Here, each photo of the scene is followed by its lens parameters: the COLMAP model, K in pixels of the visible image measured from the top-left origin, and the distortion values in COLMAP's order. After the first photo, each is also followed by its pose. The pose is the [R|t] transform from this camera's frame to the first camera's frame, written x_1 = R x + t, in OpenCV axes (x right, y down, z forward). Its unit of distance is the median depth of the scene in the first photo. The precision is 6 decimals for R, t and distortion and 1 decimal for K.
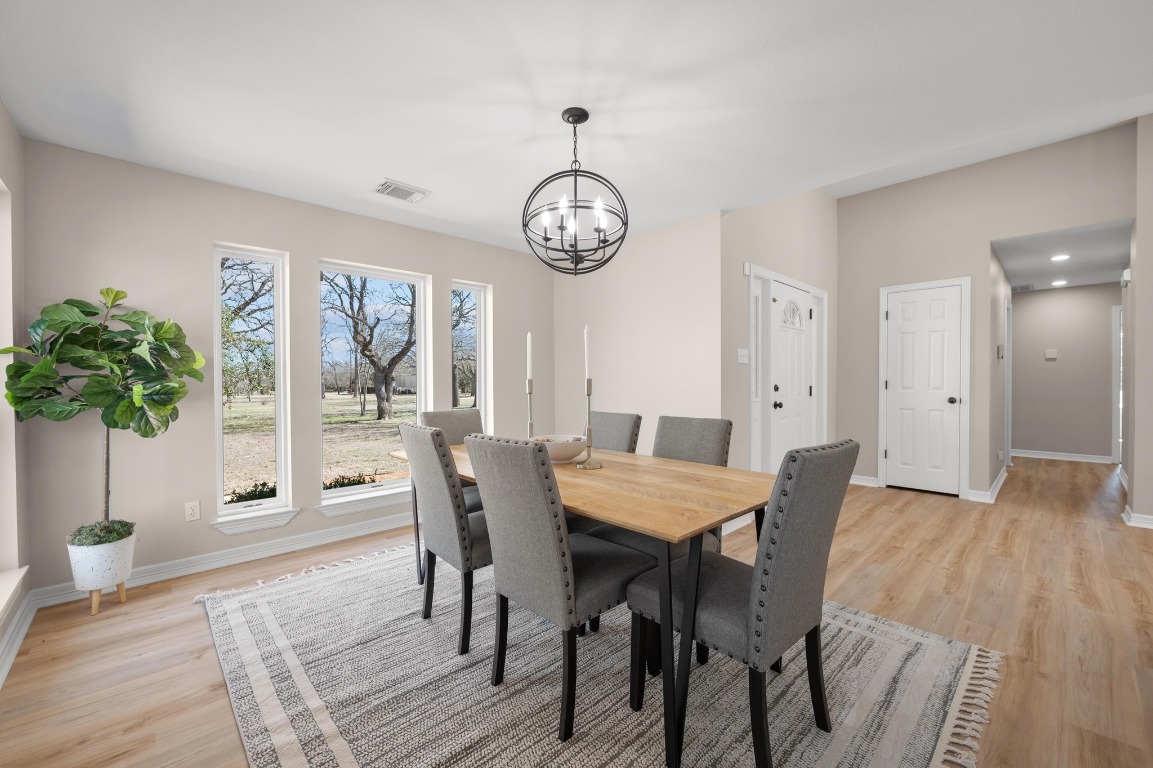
lens RADIAL K [[464.5, 0, 575.0], [0, 464.5, 383.9], [0, 0, 1]] dist [-0.002920, 0.000481]
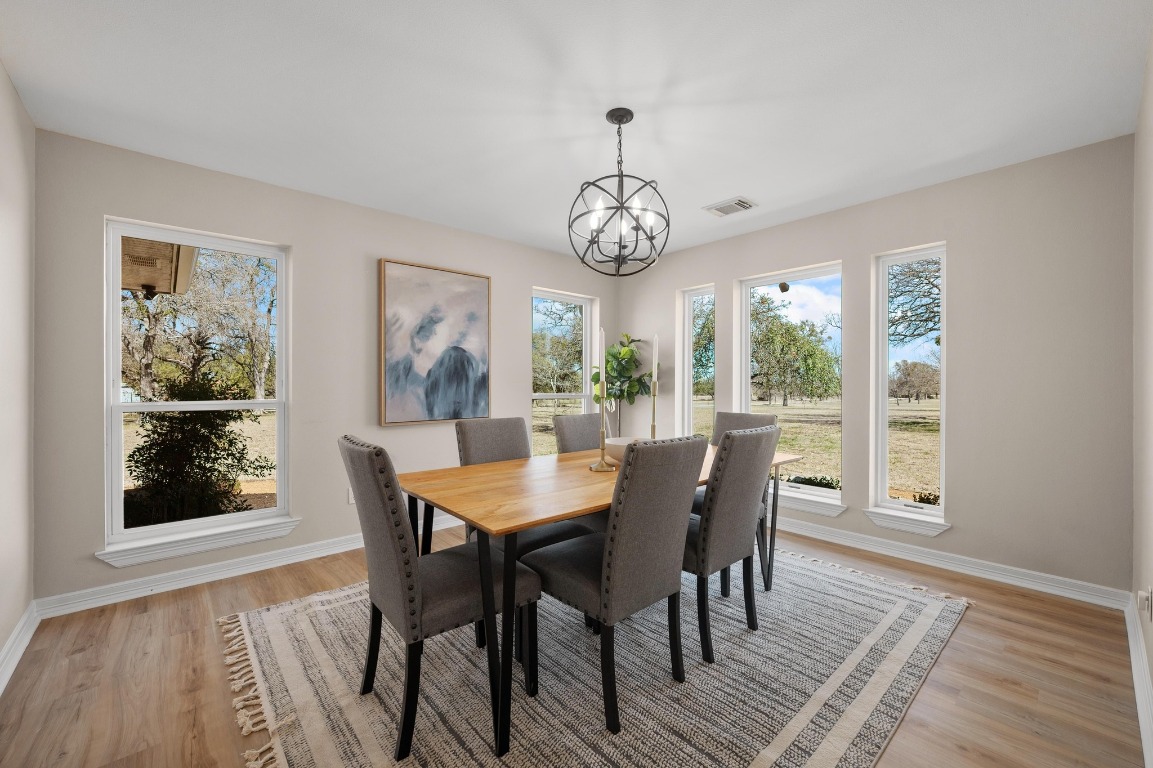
lens RADIAL K [[464.5, 0, 576.9], [0, 464.5, 383.3], [0, 0, 1]] dist [-0.002920, 0.000481]
pose [[-0.035587, 0.005388, -0.999352, 0.867257], [-0.006403, 0.999964, 0.005619, -0.010835], [0.999346, 0.006599, -0.035551, 0.823555]]
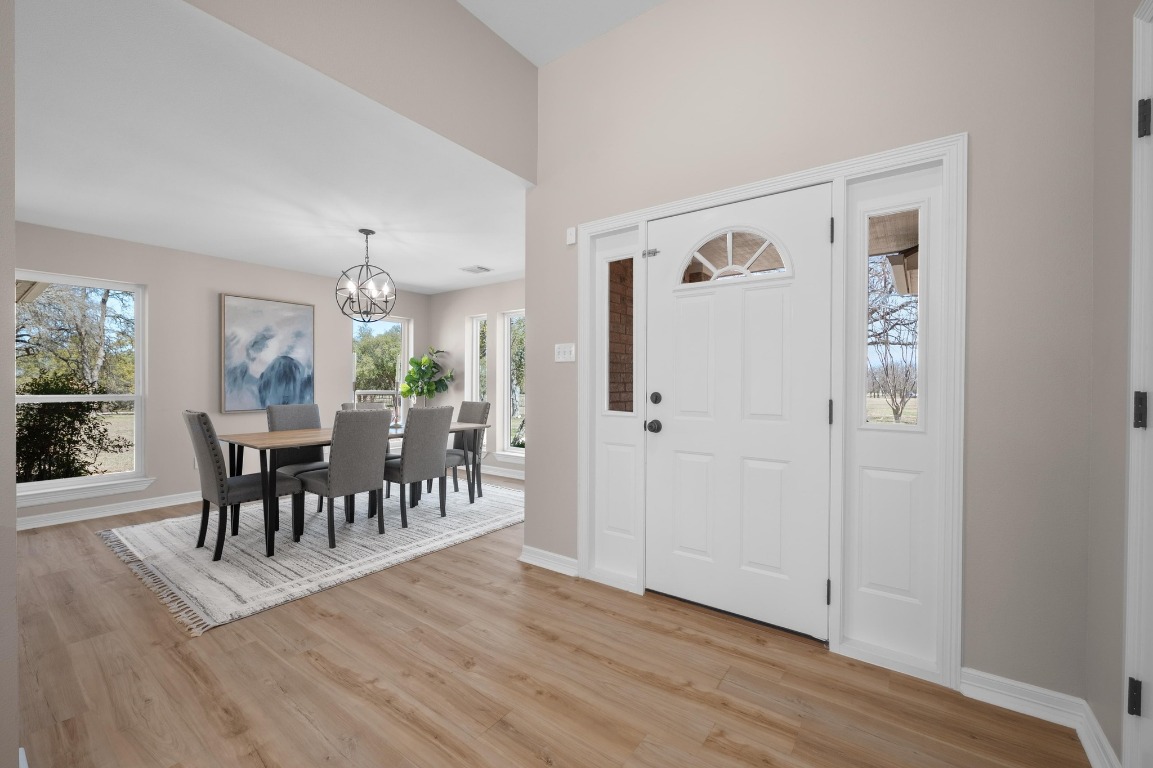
lens RADIAL K [[464.5, 0, 571.8], [0, 464.5, 386.0], [0, 0, 1]] dist [-0.002920, 0.000481]
pose [[0.172358, 0.010531, -0.984978, 1.623107], [-0.010830, 0.999903, 0.008796, -0.017331], [0.984975, 0.009151, 0.172455, 1.274298]]
